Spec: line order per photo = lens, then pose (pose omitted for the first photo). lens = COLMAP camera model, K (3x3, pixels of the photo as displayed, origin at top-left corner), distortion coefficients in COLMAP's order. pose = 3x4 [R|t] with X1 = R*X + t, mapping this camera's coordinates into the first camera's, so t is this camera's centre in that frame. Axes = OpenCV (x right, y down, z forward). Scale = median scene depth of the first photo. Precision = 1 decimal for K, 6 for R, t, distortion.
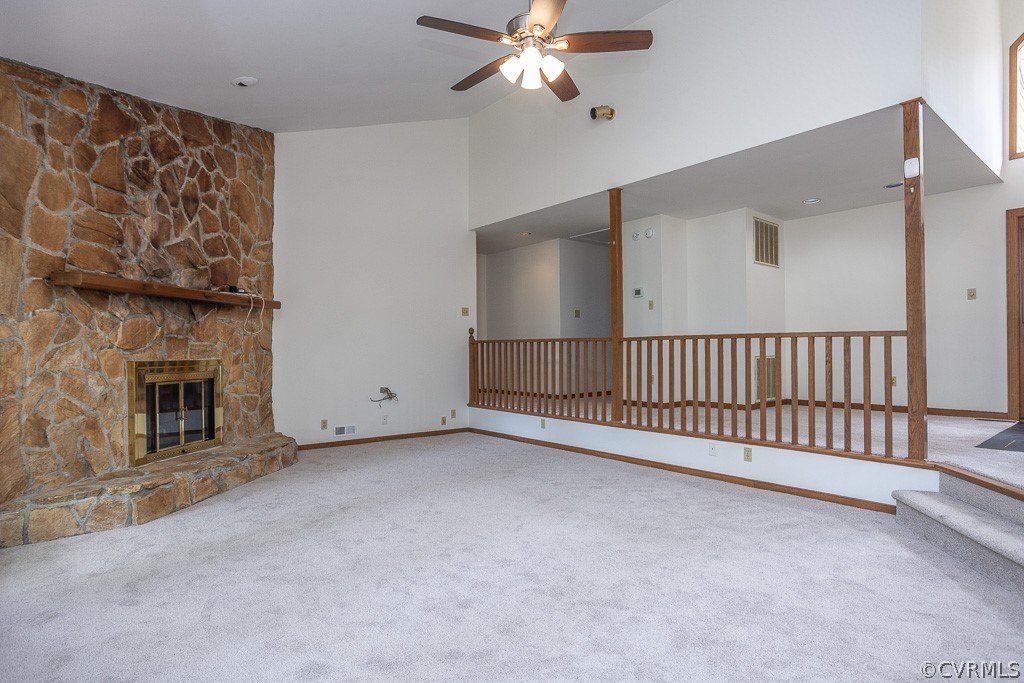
lens RADIAL K [[534.1, 0, 504.4], [0, 534.1, 345.8], [0, 0, 1]] dist [-0.051768, 0.029624]
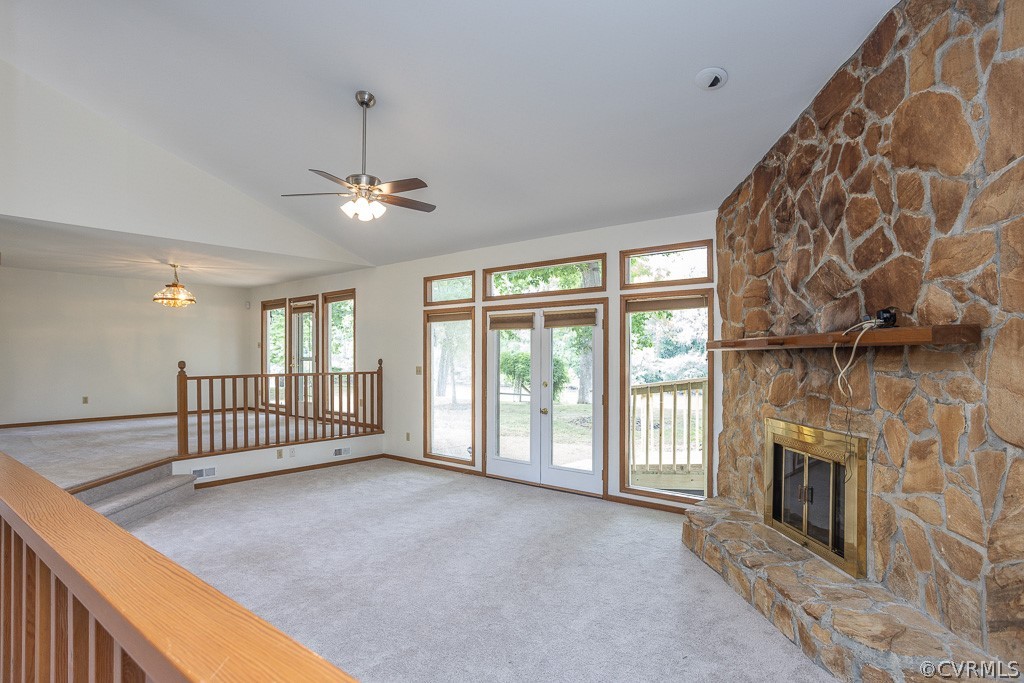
lens RADIAL K [[542.1, 0, 517.1], [0, 542.1, 359.1], [0, 0, 1]] dist [-0.062921, 0.029669]
pose [[-0.975421, 0.009255, -0.220156, -0.023492], [0.009023, 0.999957, 0.002060, -0.078013], [0.220166, 0.000023, -0.975462, 1.683080]]
